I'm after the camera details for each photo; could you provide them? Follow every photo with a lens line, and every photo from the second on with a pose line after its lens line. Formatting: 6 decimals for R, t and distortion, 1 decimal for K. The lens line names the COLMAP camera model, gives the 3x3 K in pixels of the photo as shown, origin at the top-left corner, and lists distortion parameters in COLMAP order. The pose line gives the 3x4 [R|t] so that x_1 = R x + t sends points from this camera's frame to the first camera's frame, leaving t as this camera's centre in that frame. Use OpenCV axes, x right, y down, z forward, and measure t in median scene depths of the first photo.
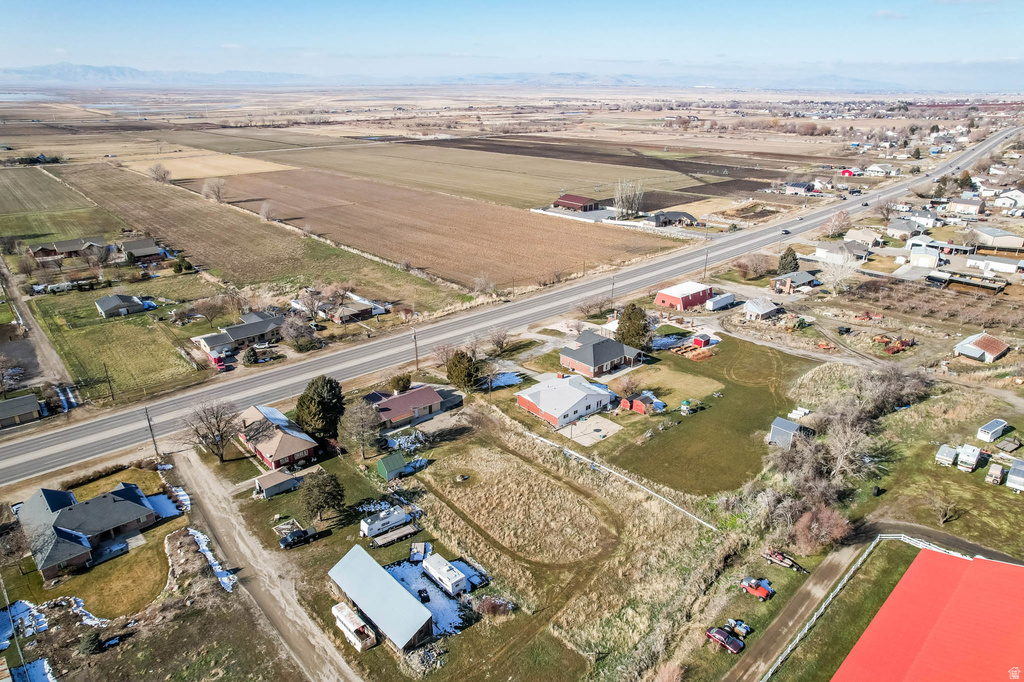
lens RADIAL K [[657.9, 0, 509.4], [0, 657.9, 338.4], [0, 0, 1]] dist [-0.080848, 0.072225]
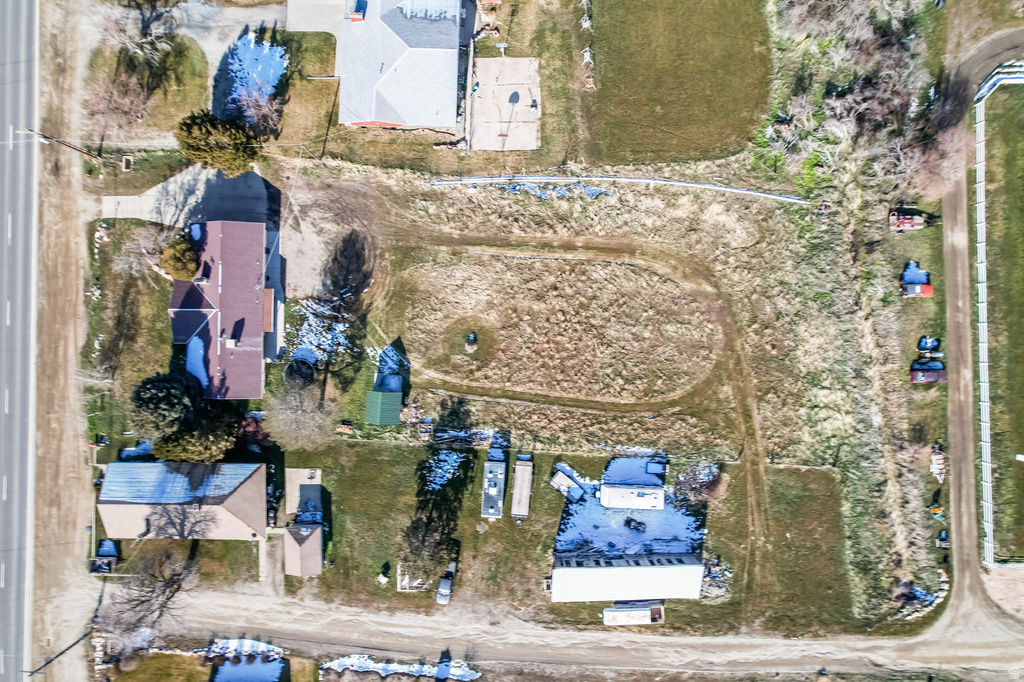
lens RADIAL K [[657.9, 0, 509.4], [0, 657.9, 338.4], [0, 0, 1]] dist [-0.080848, 0.072225]
pose [[0.668461, -0.743735, -0.004246, -0.033821], [0.271669, 0.238850, 0.932280, -0.377795], [-0.692356, -0.624346, 0.361711, 0.638147]]
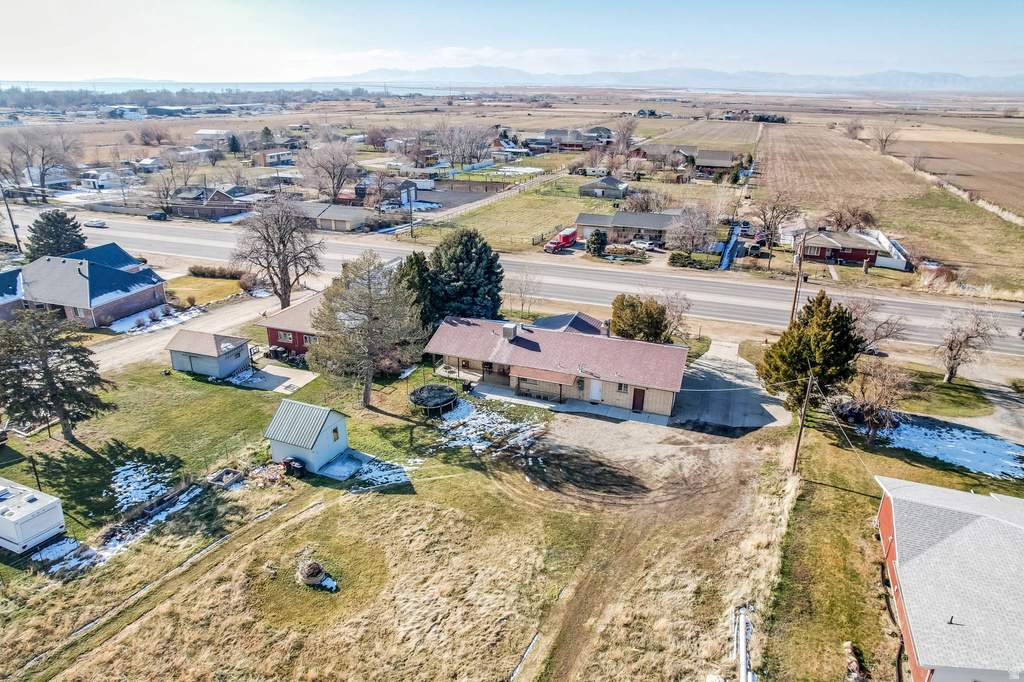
lens RADIAL K [[657.9, 0, 509.4], [0, 657.9, 338.4], [0, 0, 1]] dist [-0.080848, 0.072225]
pose [[0.481081, 0.321480, -0.815605, 0.139949], [-0.328724, 0.928608, 0.172126, 0.040141], [0.812713, 0.185303, 0.552414, 0.791160]]
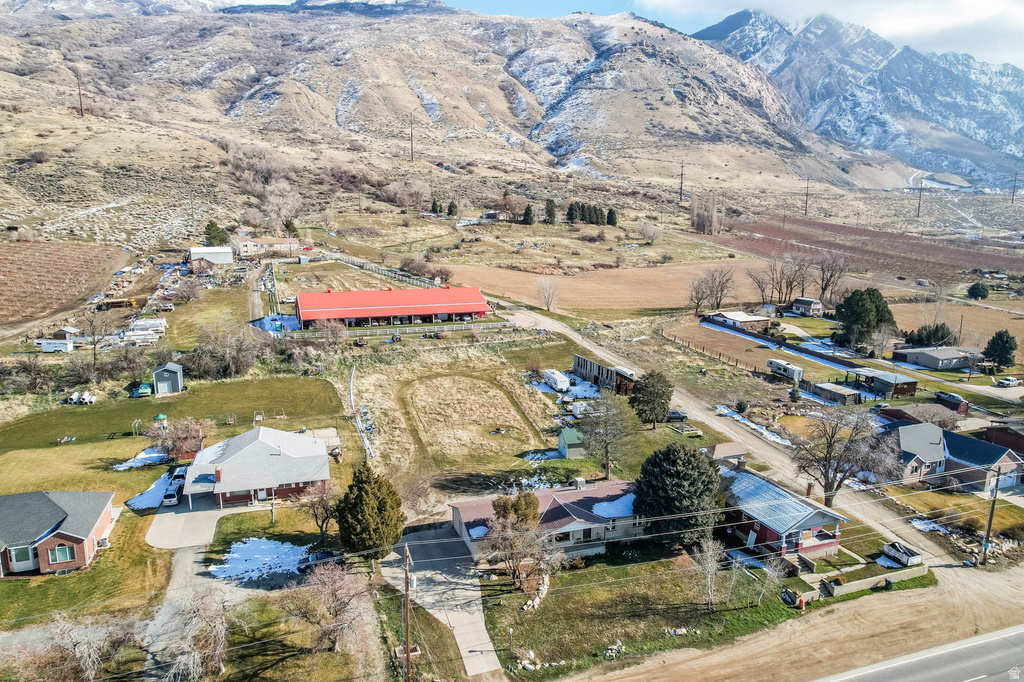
lens RADIAL K [[657.9, 0, 509.4], [0, 657.9, 338.4], [0, 0, 1]] dist [-0.080848, 0.072225]
pose [[-0.927240, -0.076076, 0.366658, -0.351636], [0.128019, 0.855749, 0.501303, -0.291946], [-0.351904, 0.511768, -0.783746, 1.428967]]
